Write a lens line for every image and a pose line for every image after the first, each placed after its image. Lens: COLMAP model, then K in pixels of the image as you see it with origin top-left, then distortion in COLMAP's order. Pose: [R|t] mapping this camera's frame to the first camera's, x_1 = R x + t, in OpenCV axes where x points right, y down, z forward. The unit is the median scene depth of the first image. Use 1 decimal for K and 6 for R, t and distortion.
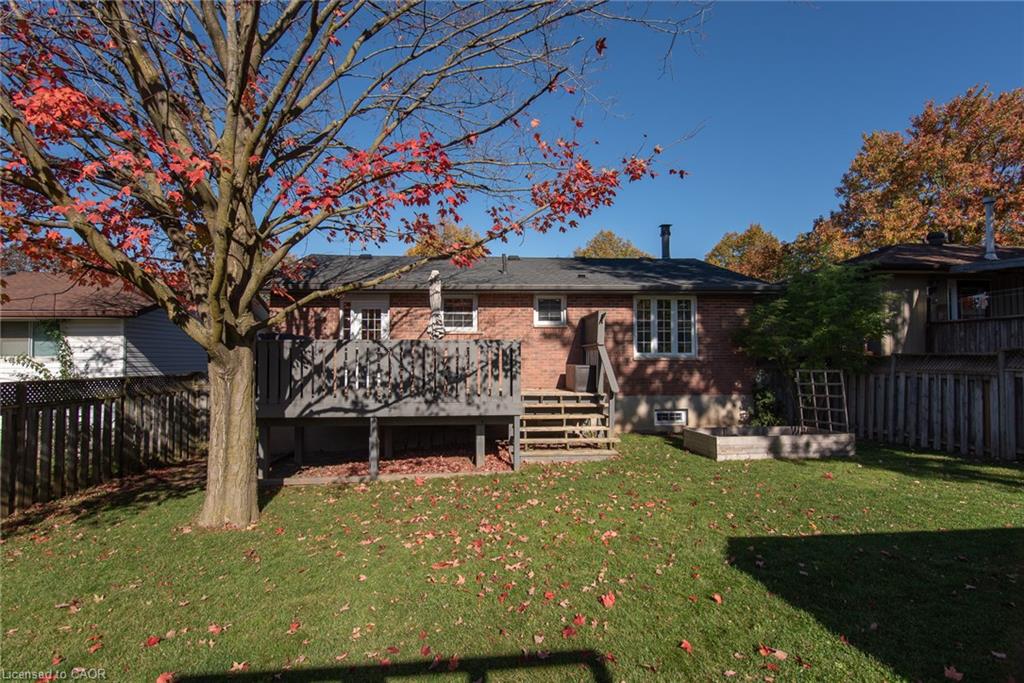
lens RADIAL K [[513.4, 0, 510.0], [0, 513.4, 342.6], [0, 0, 1]] dist [-0.003566, -0.000890]
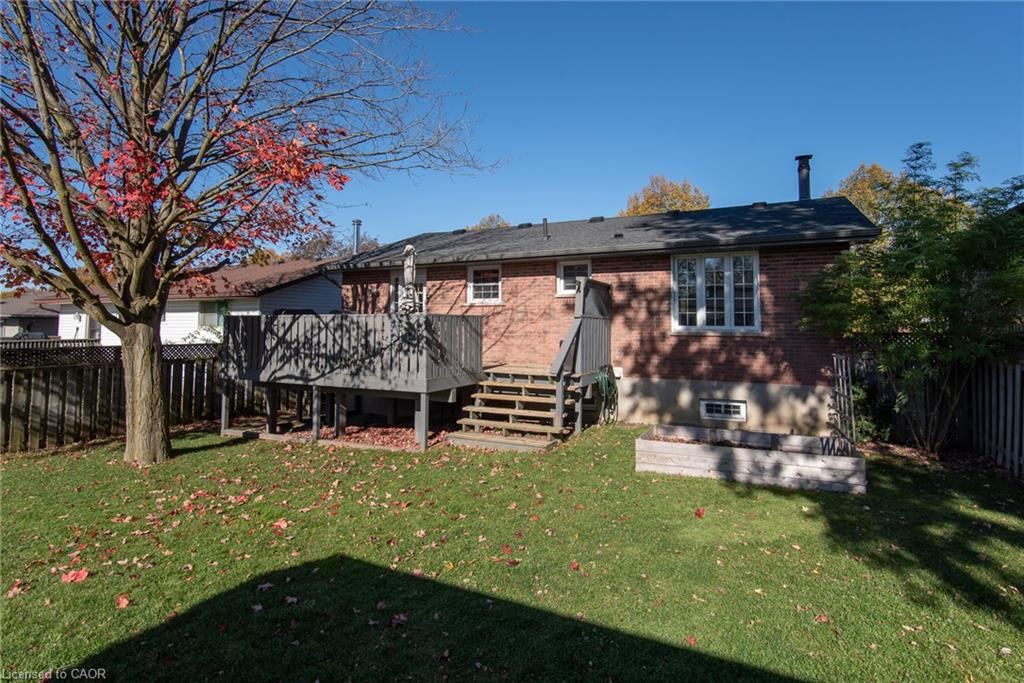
lens RADIAL K [[529.3, 0, 512.9], [0, 529.3, 305.3], [0, 0, 1]] dist [-0.000125, -0.000211]
pose [[0.865023, -0.014522, -0.501522, 0.469949], [0.010100, 0.999882, -0.011532, -0.005864], [0.501631, 0.004910, 0.865068, 0.166039]]
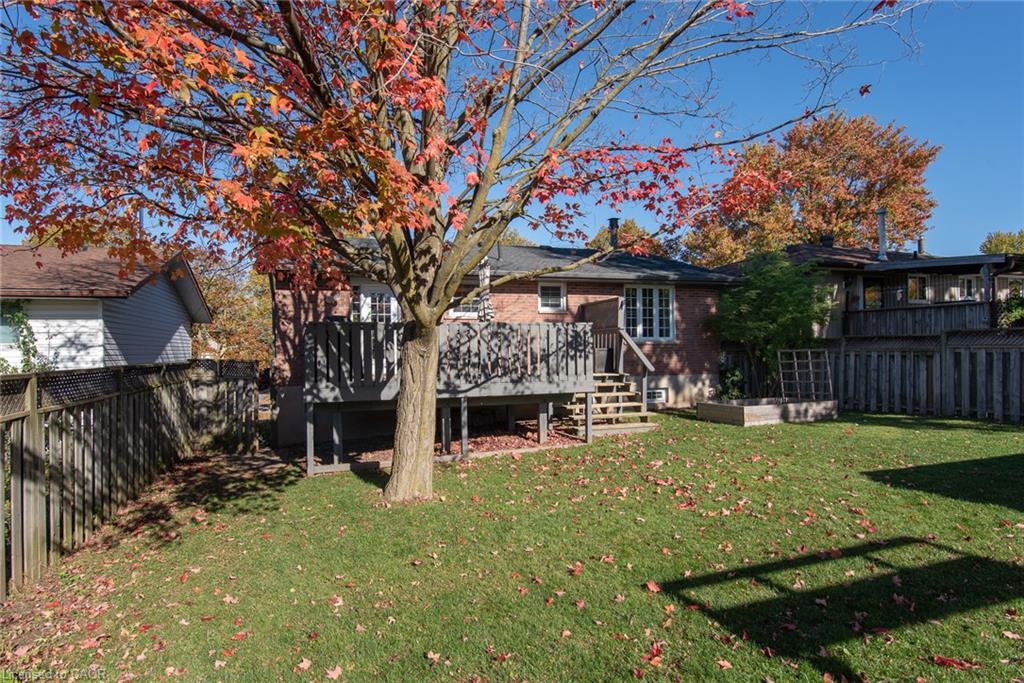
lens RADIAL K [[539.8, 0, 472.4], [0, 539.8, 346.6], [0, 0, 1]] dist [-0.002500, -0.000141]
pose [[0.973939, -0.007344, 0.226693, -0.349363], [0.002030, 0.999718, 0.023666, 0.012670], [-0.226803, -0.022589, 0.973679, -0.039212]]
